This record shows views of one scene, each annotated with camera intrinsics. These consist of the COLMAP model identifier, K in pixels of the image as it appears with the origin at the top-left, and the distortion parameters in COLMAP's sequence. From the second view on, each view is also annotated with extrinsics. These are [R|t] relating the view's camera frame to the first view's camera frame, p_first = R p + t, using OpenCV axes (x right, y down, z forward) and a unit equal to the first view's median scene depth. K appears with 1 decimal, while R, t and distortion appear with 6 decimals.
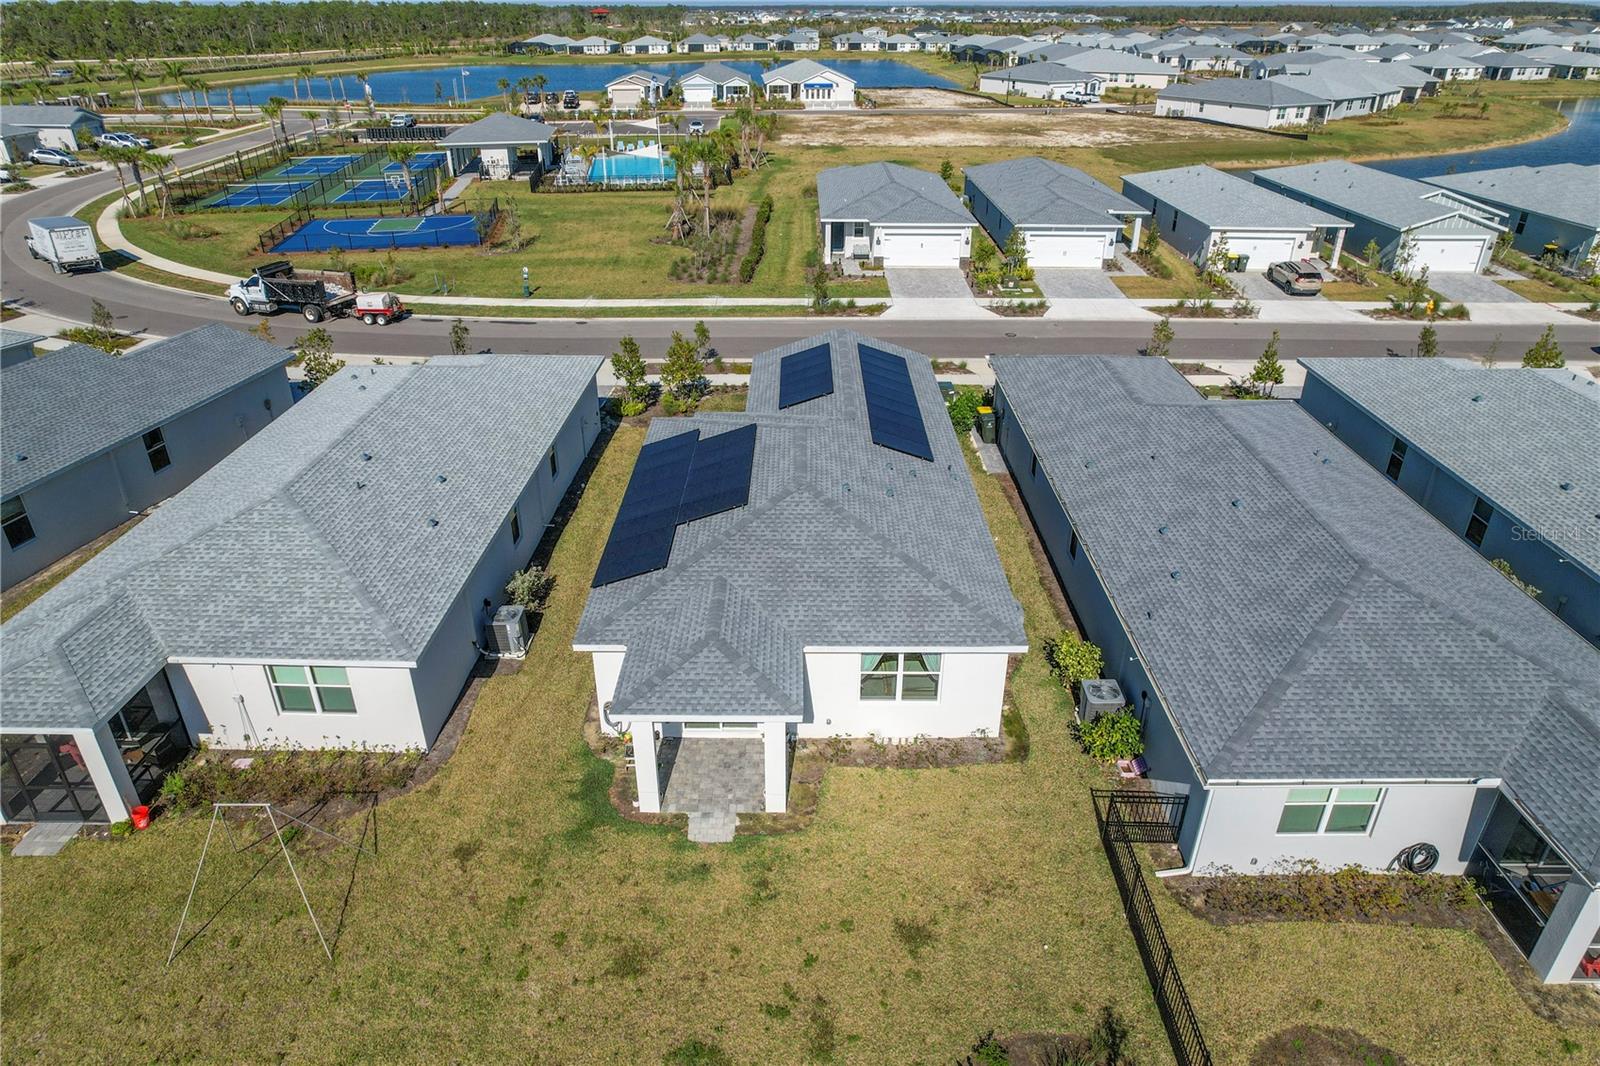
lens RADIAL K [[1019.4, 0, 793.5], [0, 1019.4, 543.2], [0, 0, 1]] dist [-0.062825, 0.055611]
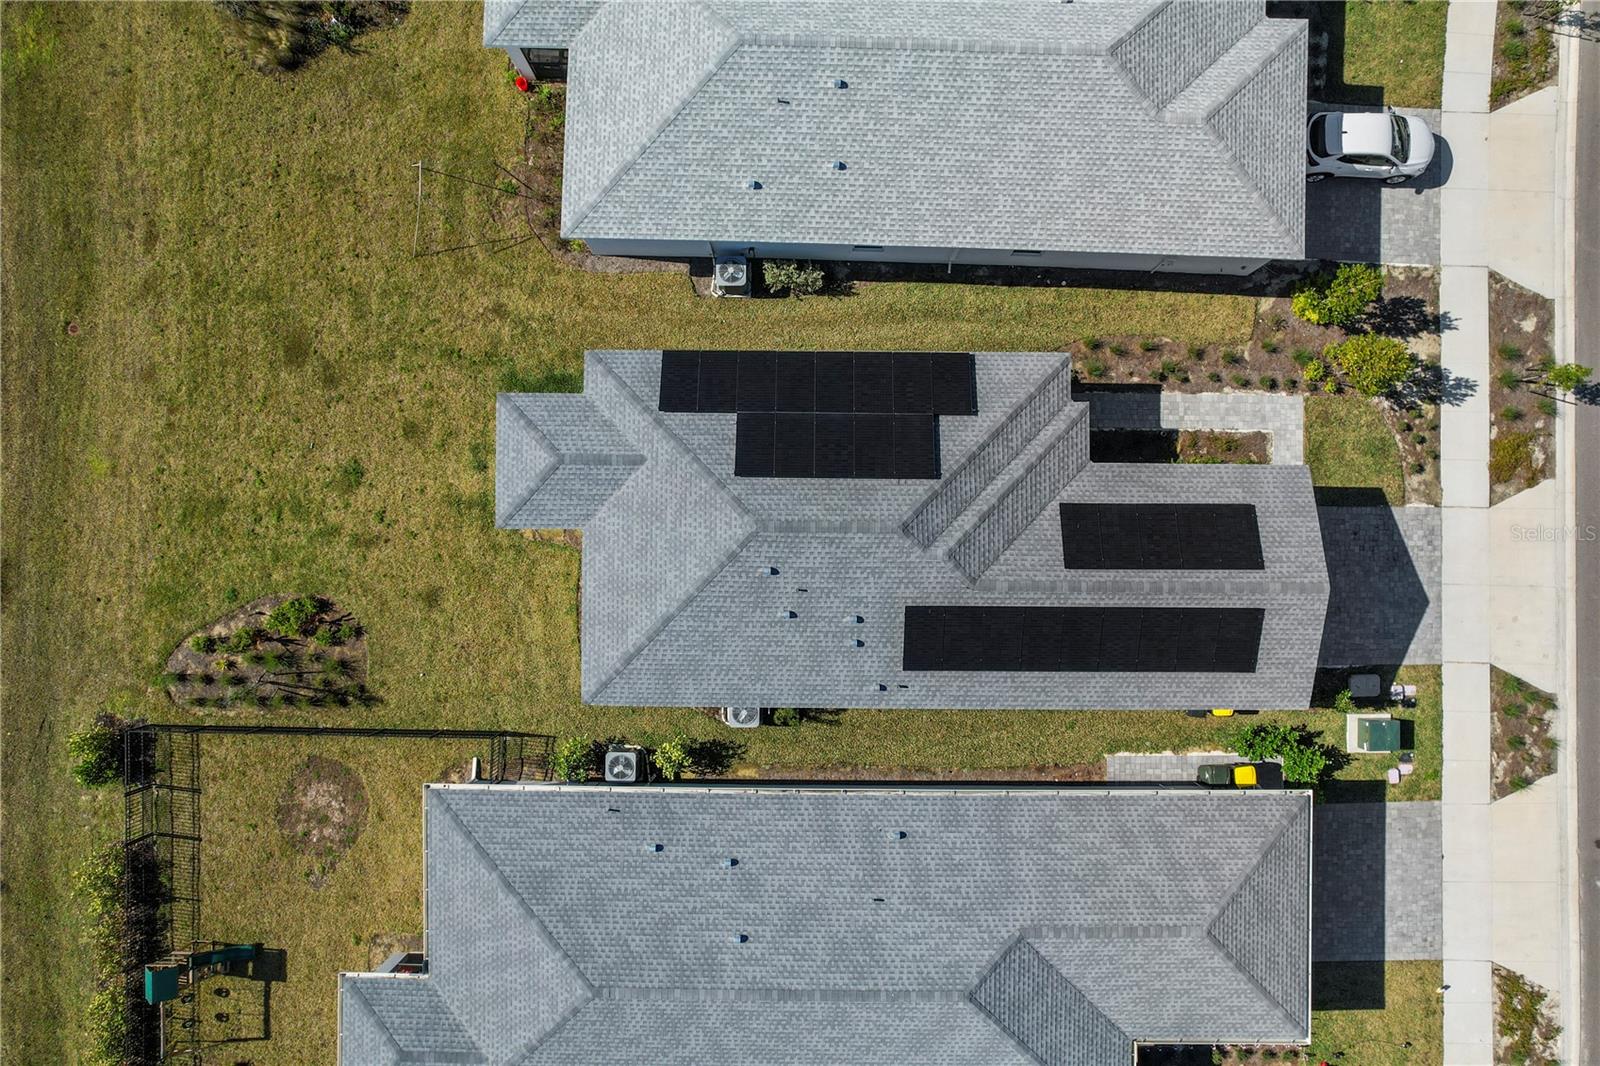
lens RADIAL K [[1019.4, 0, 798.7], [0, 1019.4, 545.5], [0, 0, 1]] dist [-0.062825, 0.055611]
pose [[0.000239, 0.999915, -0.013041, 0.033476], [-0.465447, 0.011653, 0.884999, -0.837034], [0.885076, 0.005858, 0.465410, 0.462311]]
